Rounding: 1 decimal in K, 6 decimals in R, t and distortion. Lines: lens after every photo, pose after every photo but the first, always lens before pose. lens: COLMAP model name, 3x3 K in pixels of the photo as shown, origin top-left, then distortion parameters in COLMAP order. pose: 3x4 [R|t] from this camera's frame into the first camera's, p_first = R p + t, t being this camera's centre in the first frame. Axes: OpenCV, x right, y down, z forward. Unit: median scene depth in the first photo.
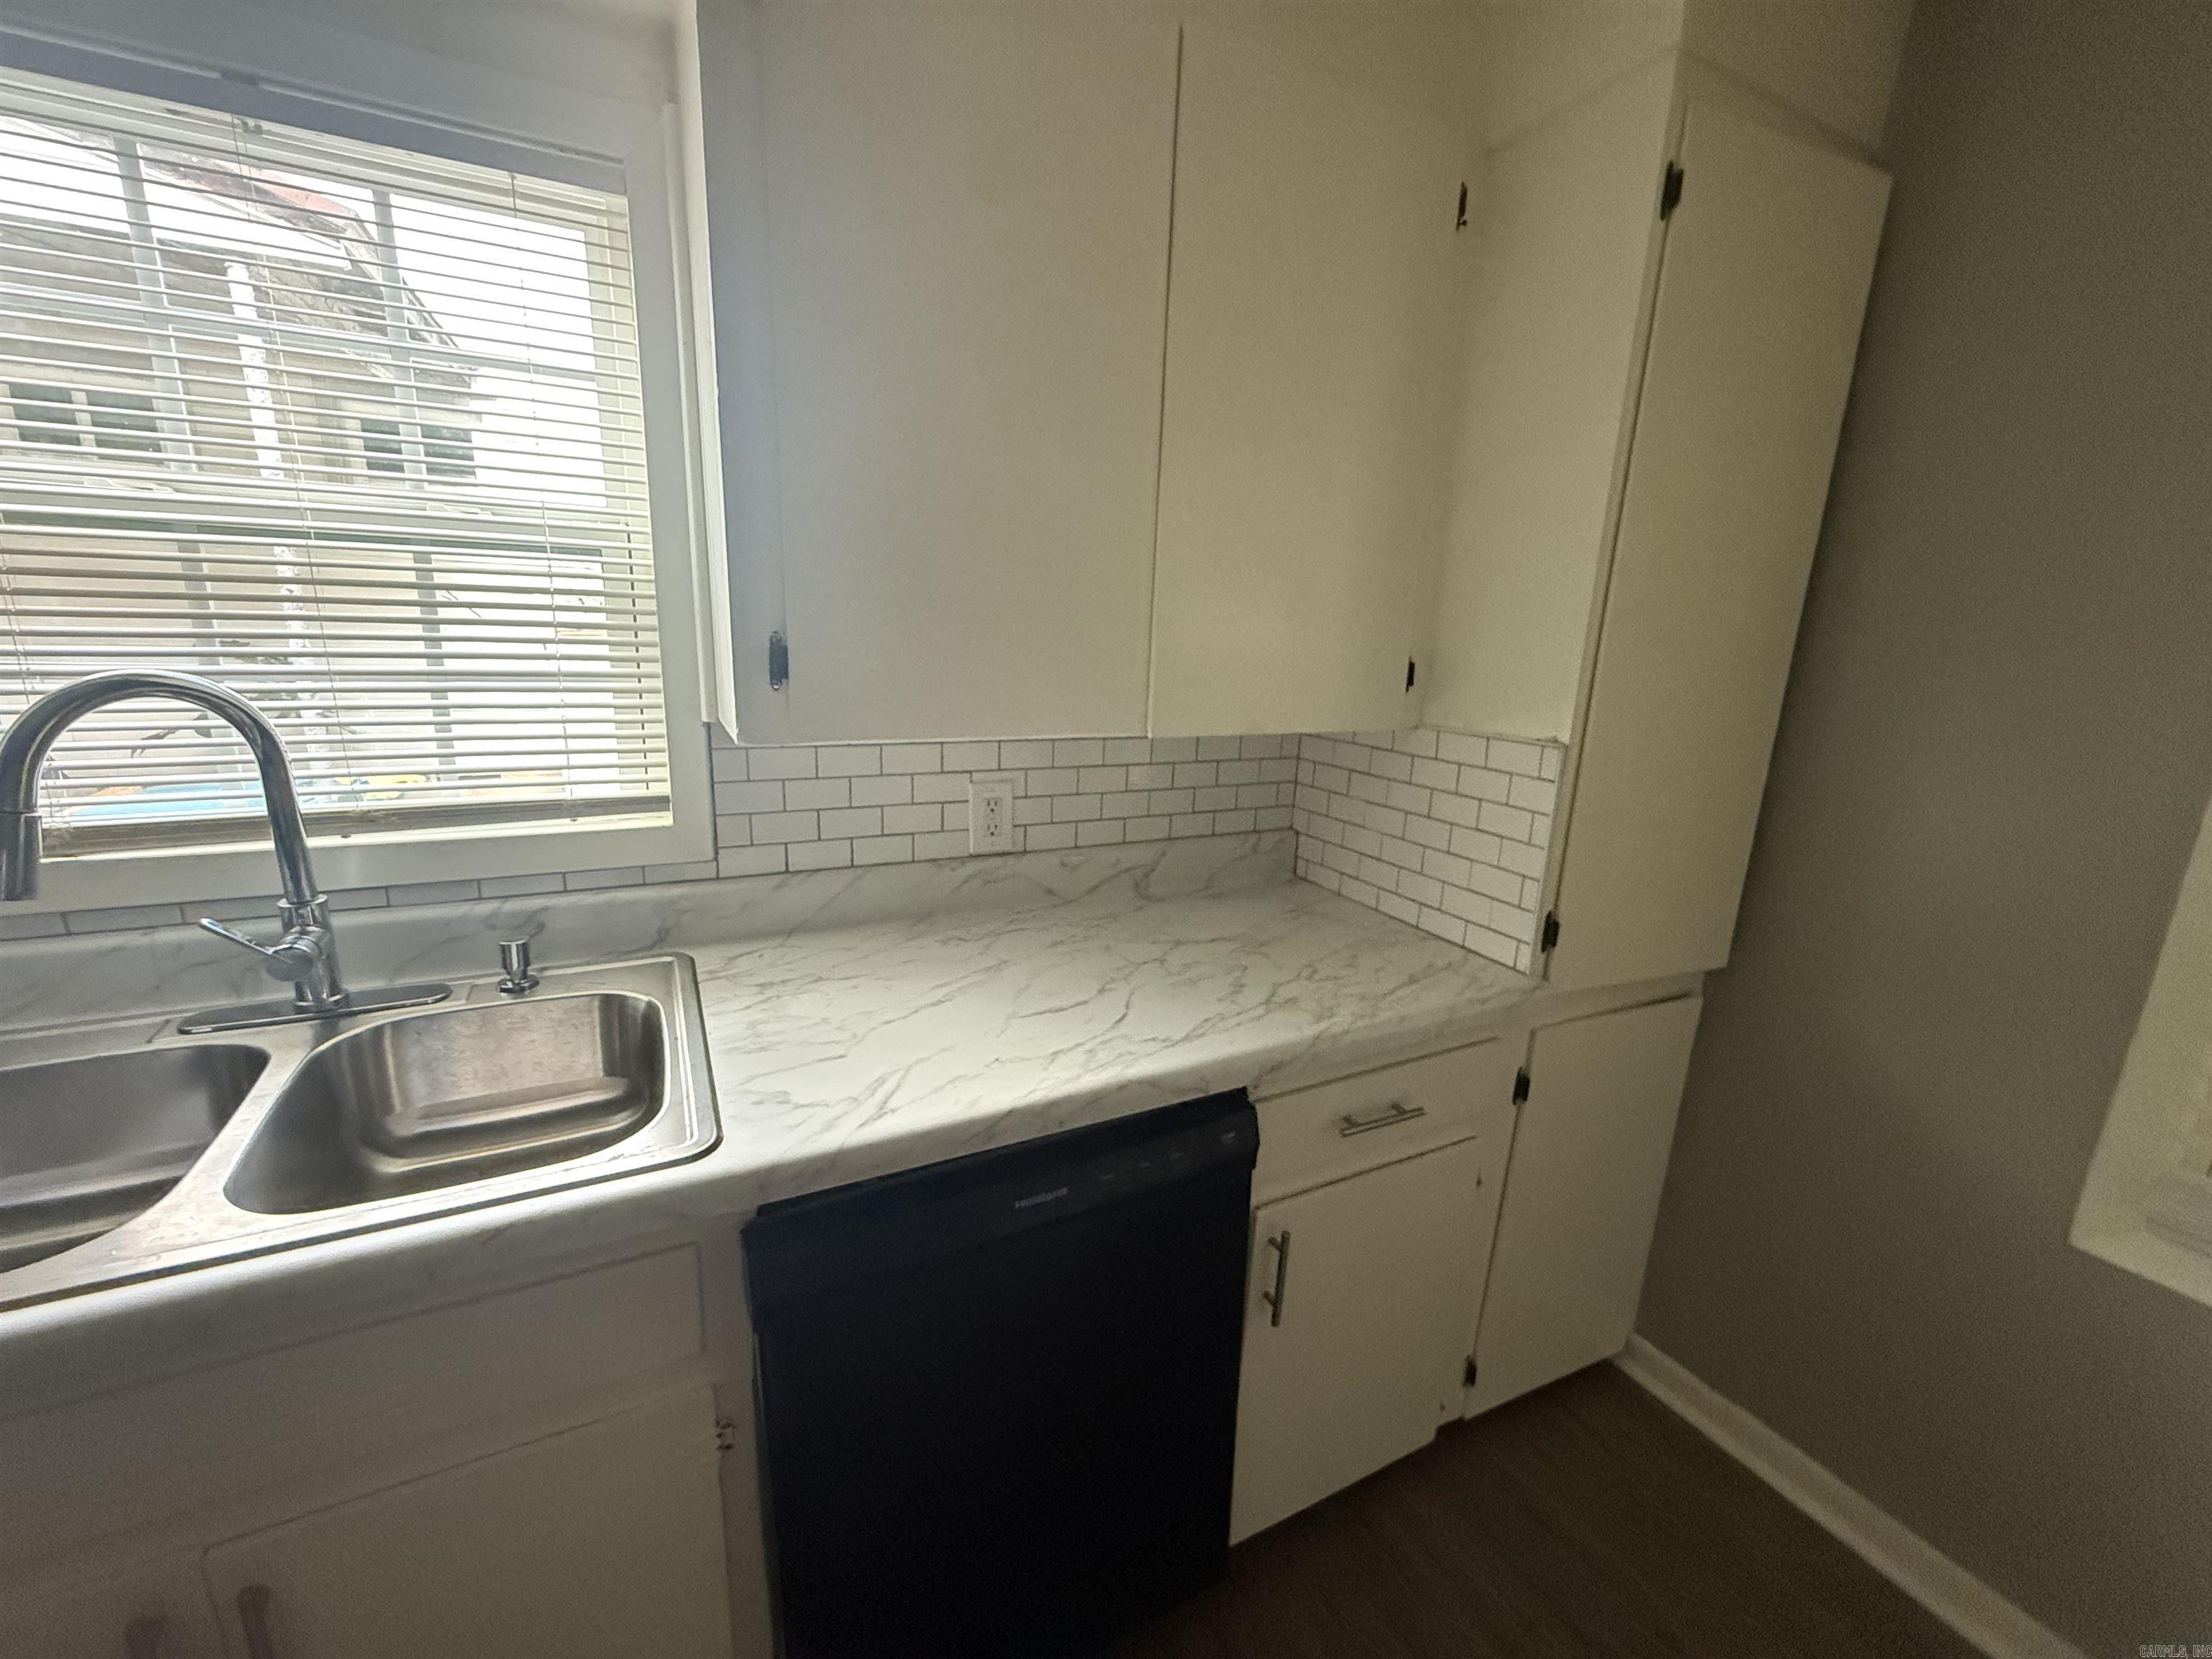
lens RADIAL K [[884.4, 0, 1093.5], [0, 884.4, 828.0], [0, 0, 1]] dist [0.000396, -0.000185]
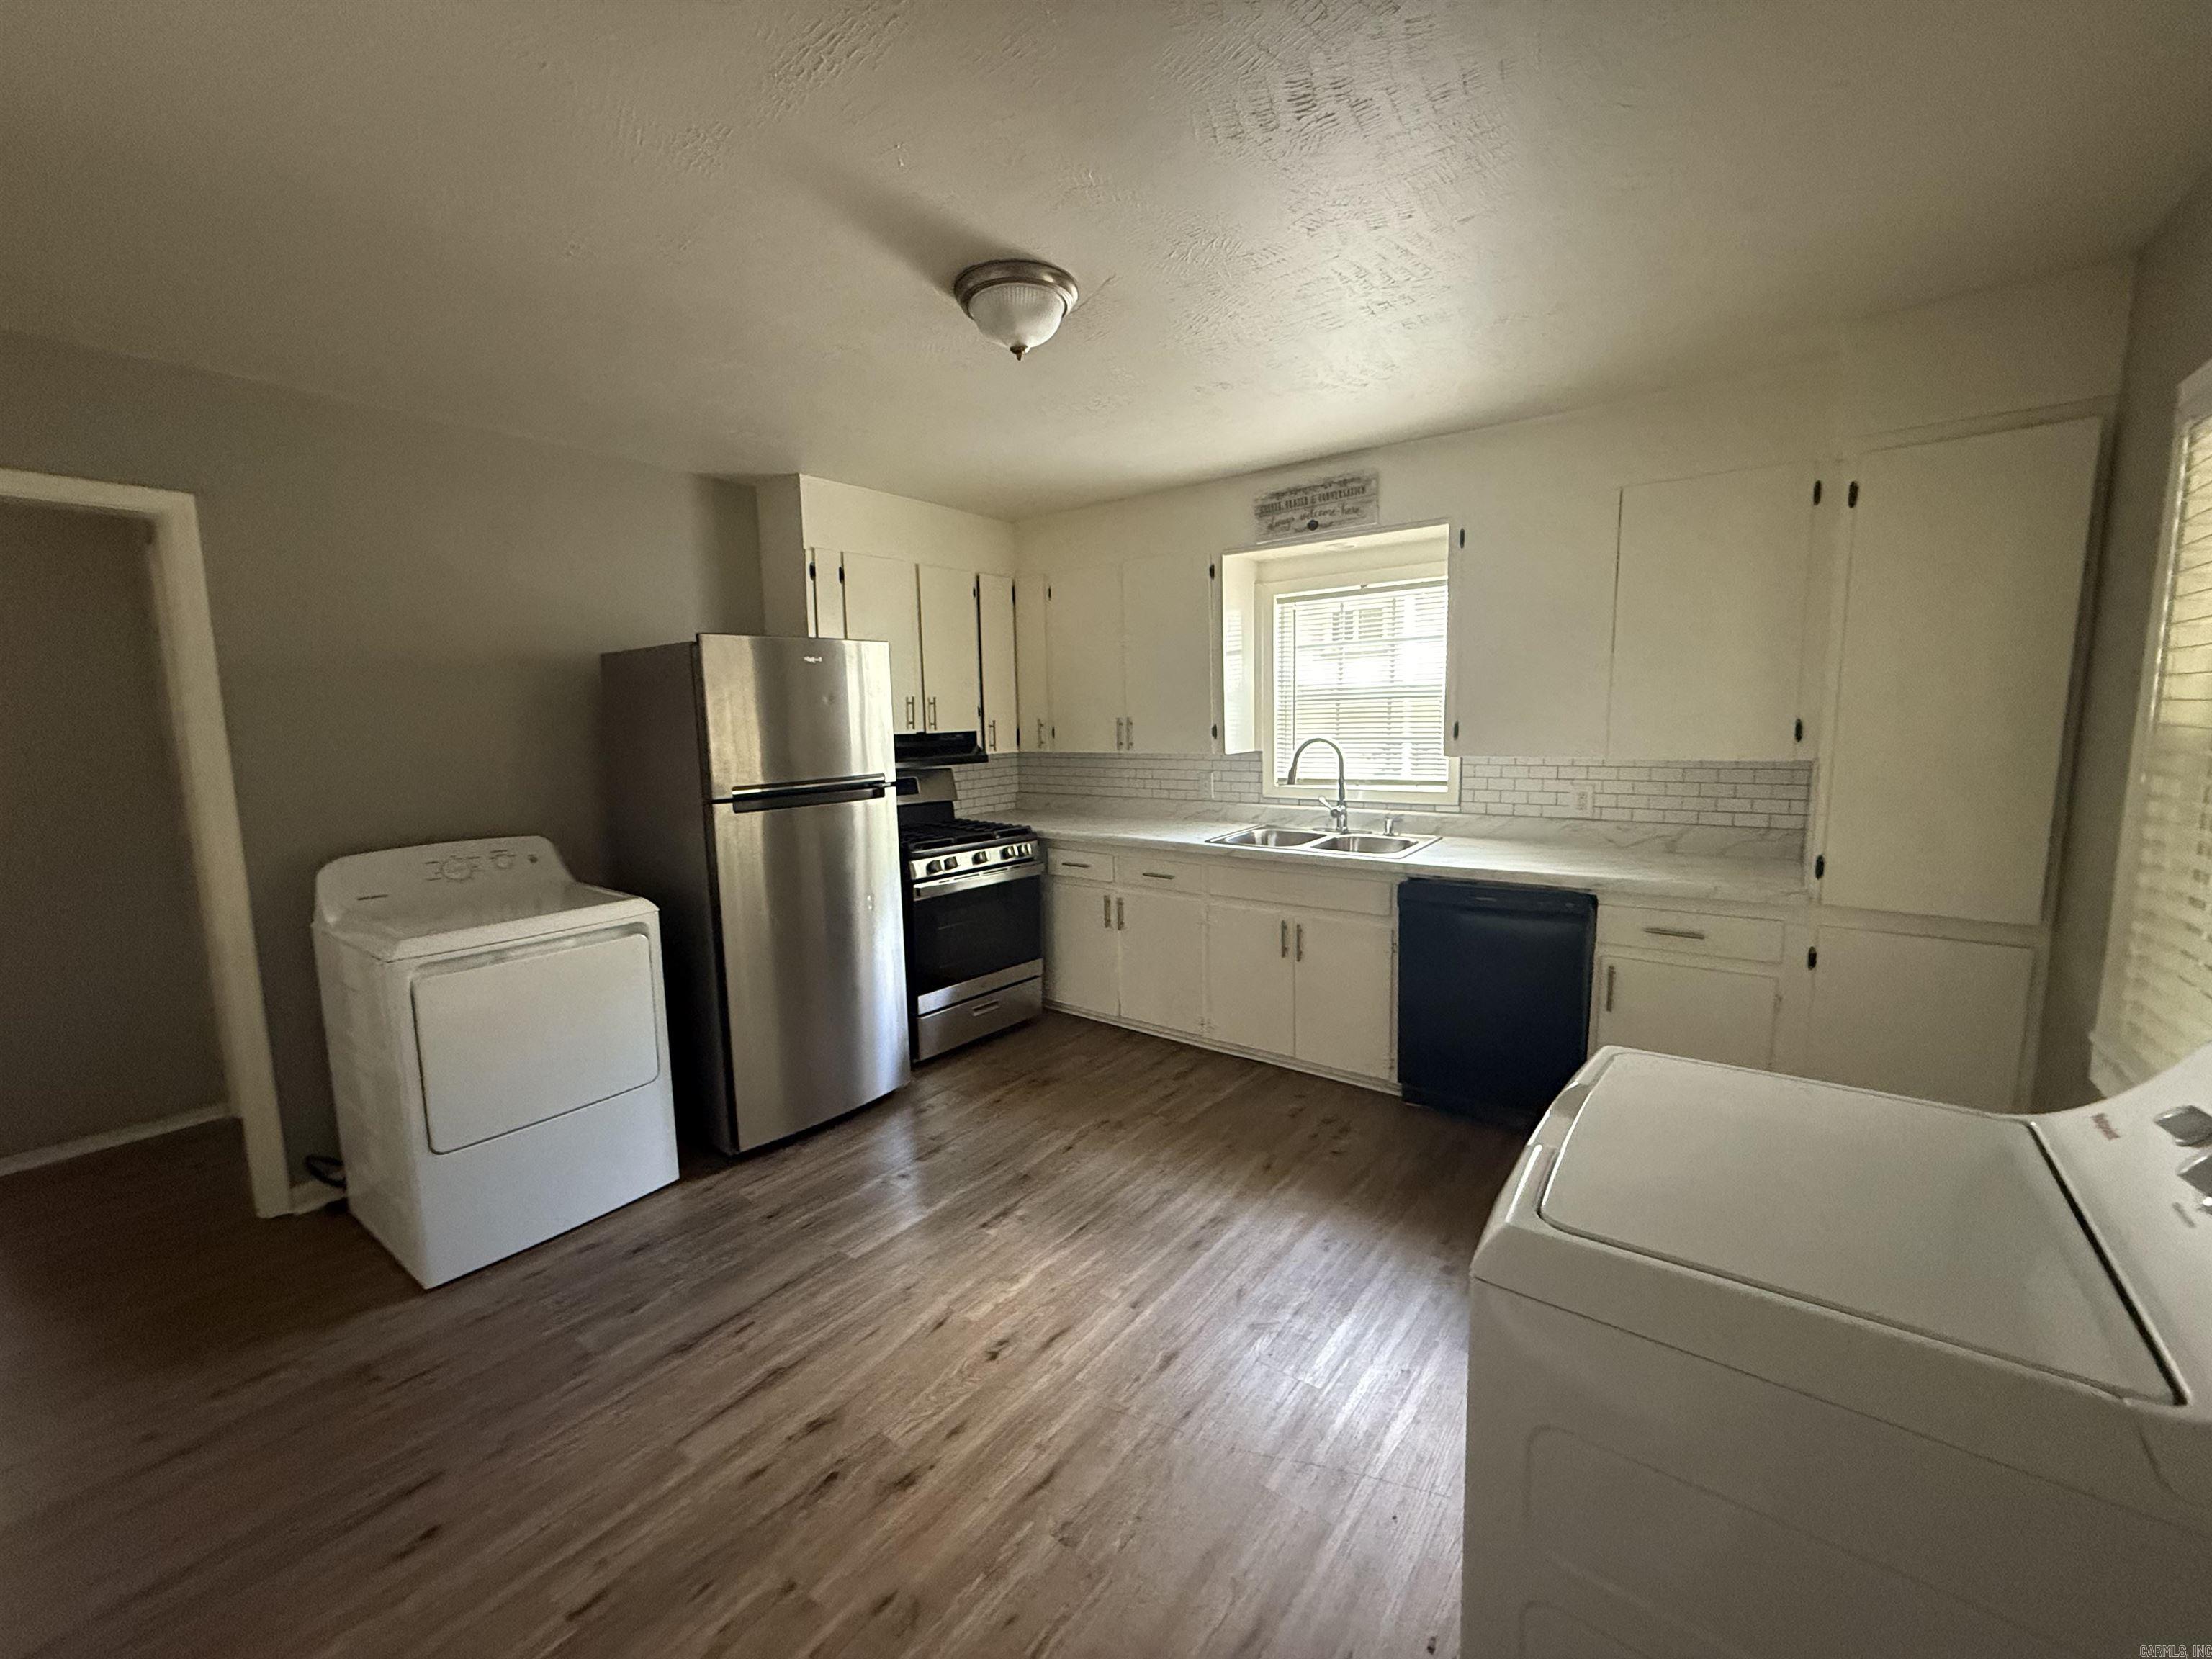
lens RADIAL K [[884.4, 0, 1098.6], [0, 884.4, 827.4], [0, 0, 1]] dist [0.000396, -0.000185]
pose [[0.452419, 0.073285, -0.888789, 1.351573], [-0.166677, 0.986005, -0.003542, 0.270447], [0.876091, 0.149743, 0.458303, -1.076598]]
